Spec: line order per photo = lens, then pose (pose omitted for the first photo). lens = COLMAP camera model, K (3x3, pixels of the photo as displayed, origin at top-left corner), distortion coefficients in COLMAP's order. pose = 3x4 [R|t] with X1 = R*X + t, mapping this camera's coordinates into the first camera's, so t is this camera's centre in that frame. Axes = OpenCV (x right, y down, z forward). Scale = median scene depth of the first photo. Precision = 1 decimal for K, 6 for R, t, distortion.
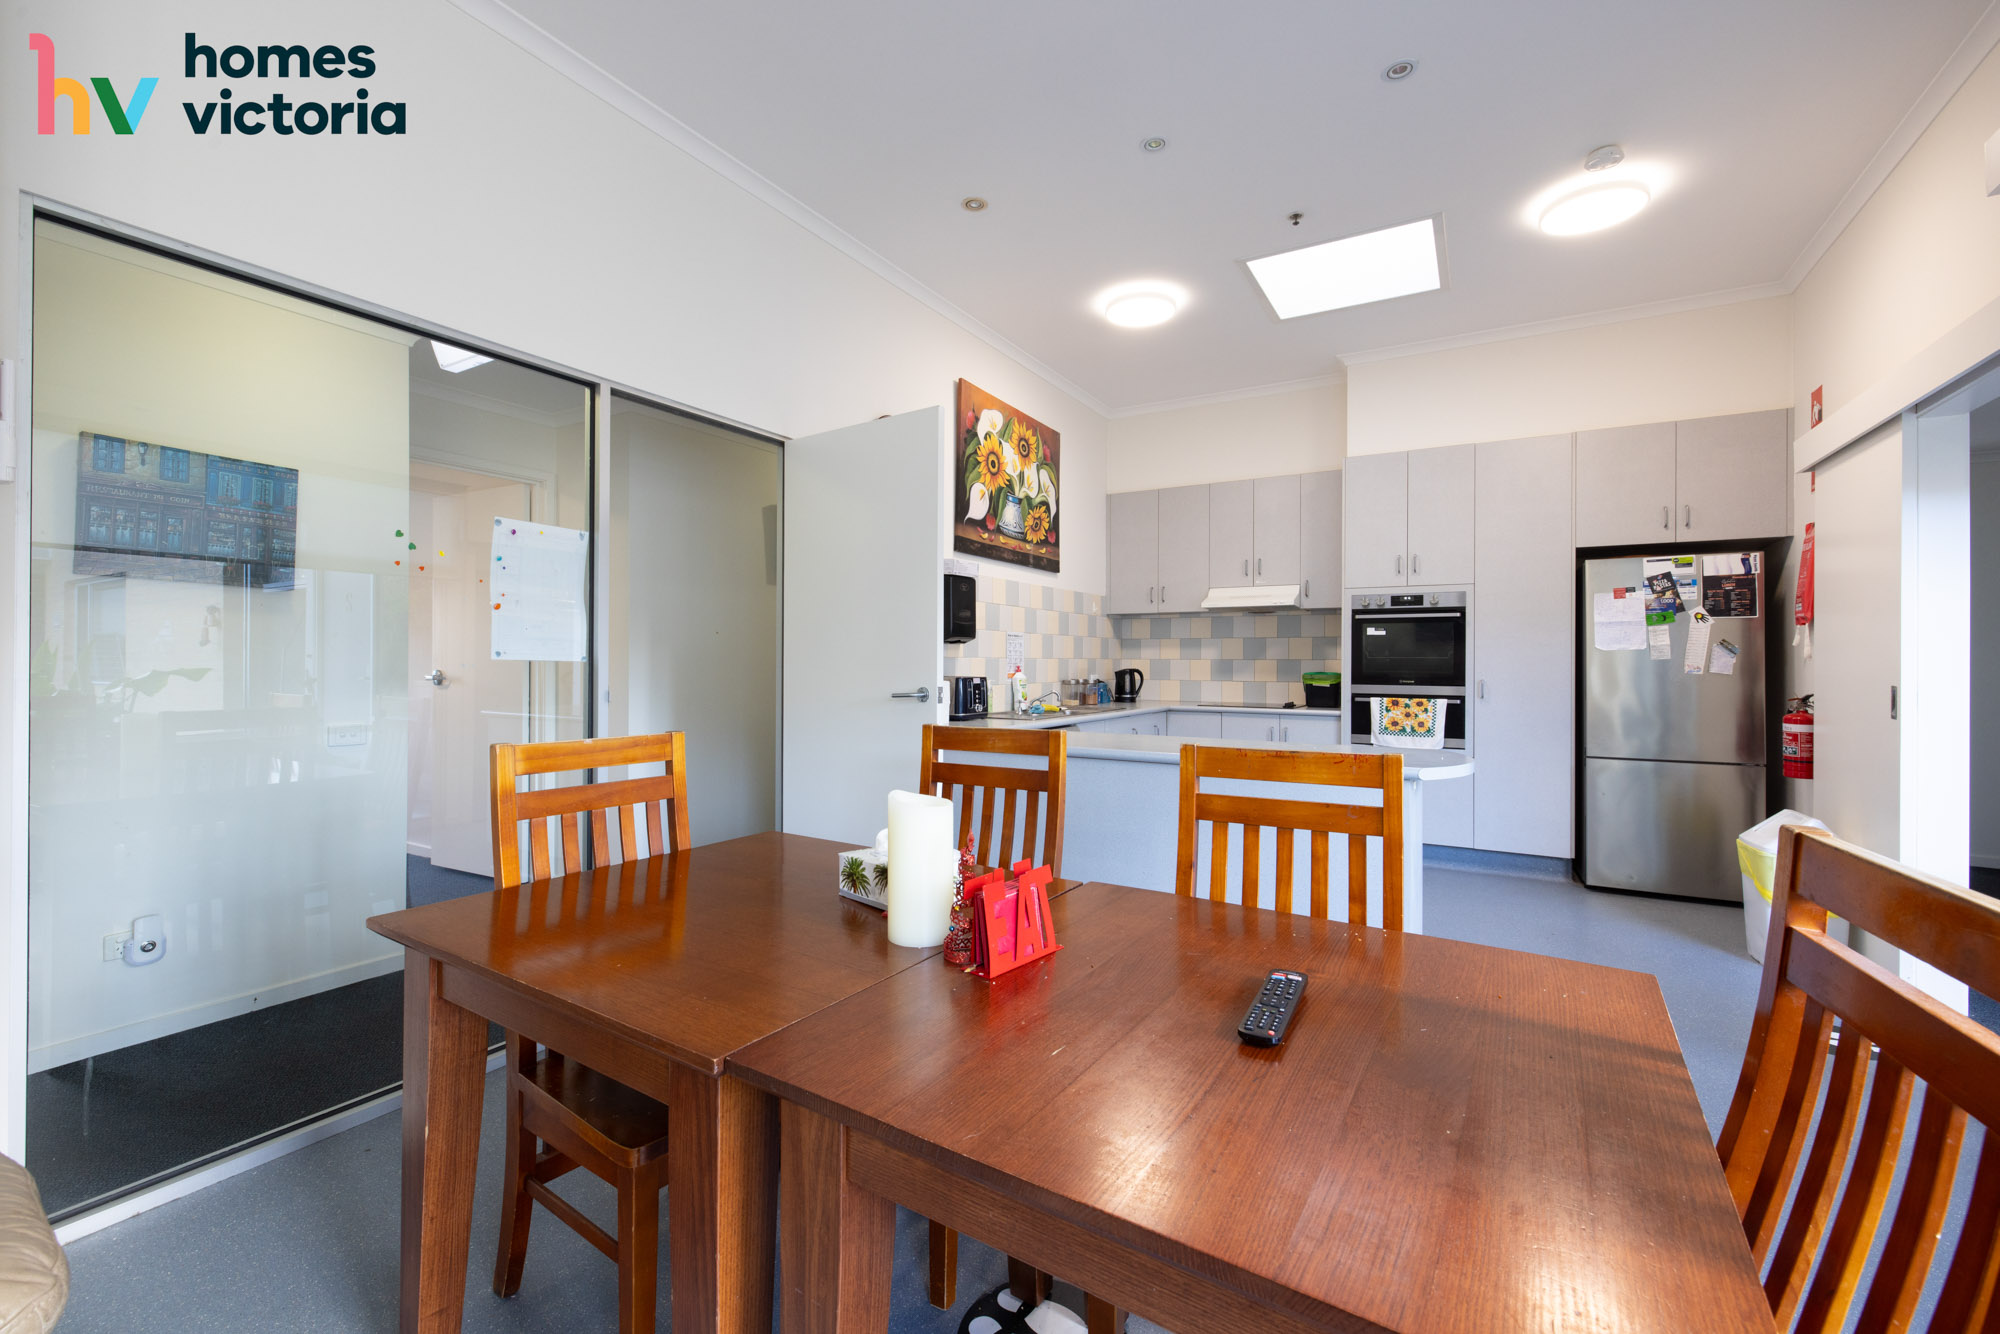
lens RADIAL K [[837.1, 0, 999.4], [0, 837.1, 654.2], [0, 0, 1]] dist [0.001044, 0.000191]
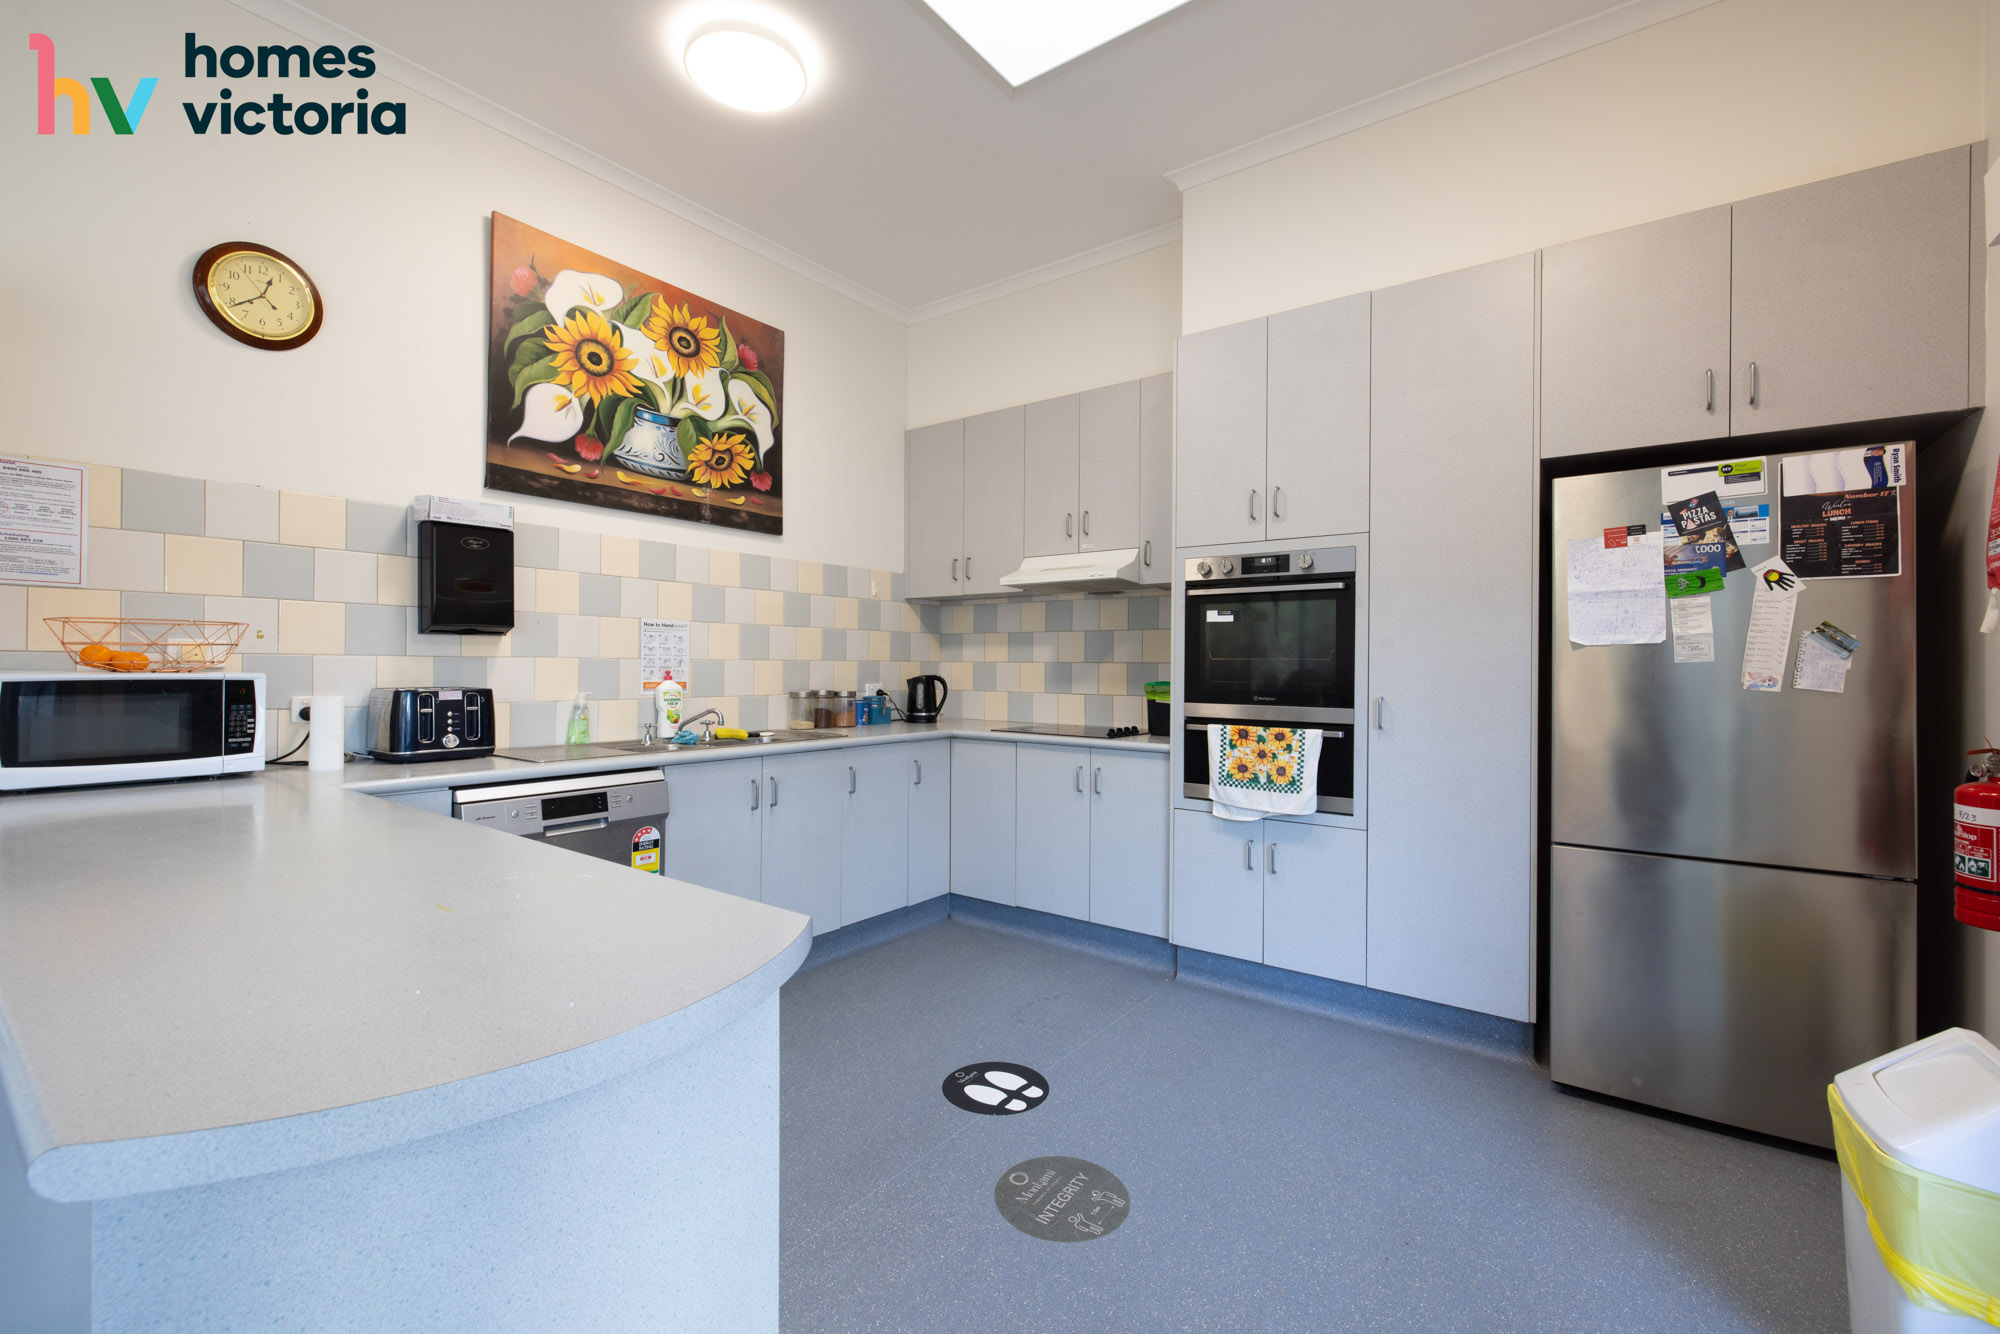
lens RADIAL K [[842.5, 0, 993.3], [0, 842.5, 659.6], [0, 0, 1]] dist [0.001192, 0.000227]
pose [[0.993841, 0.001689, -0.110805, 0.370414], [-0.001531, 0.999998, 0.001512, 0.003939], [0.110807, -0.001334, 0.993841, 0.386343]]
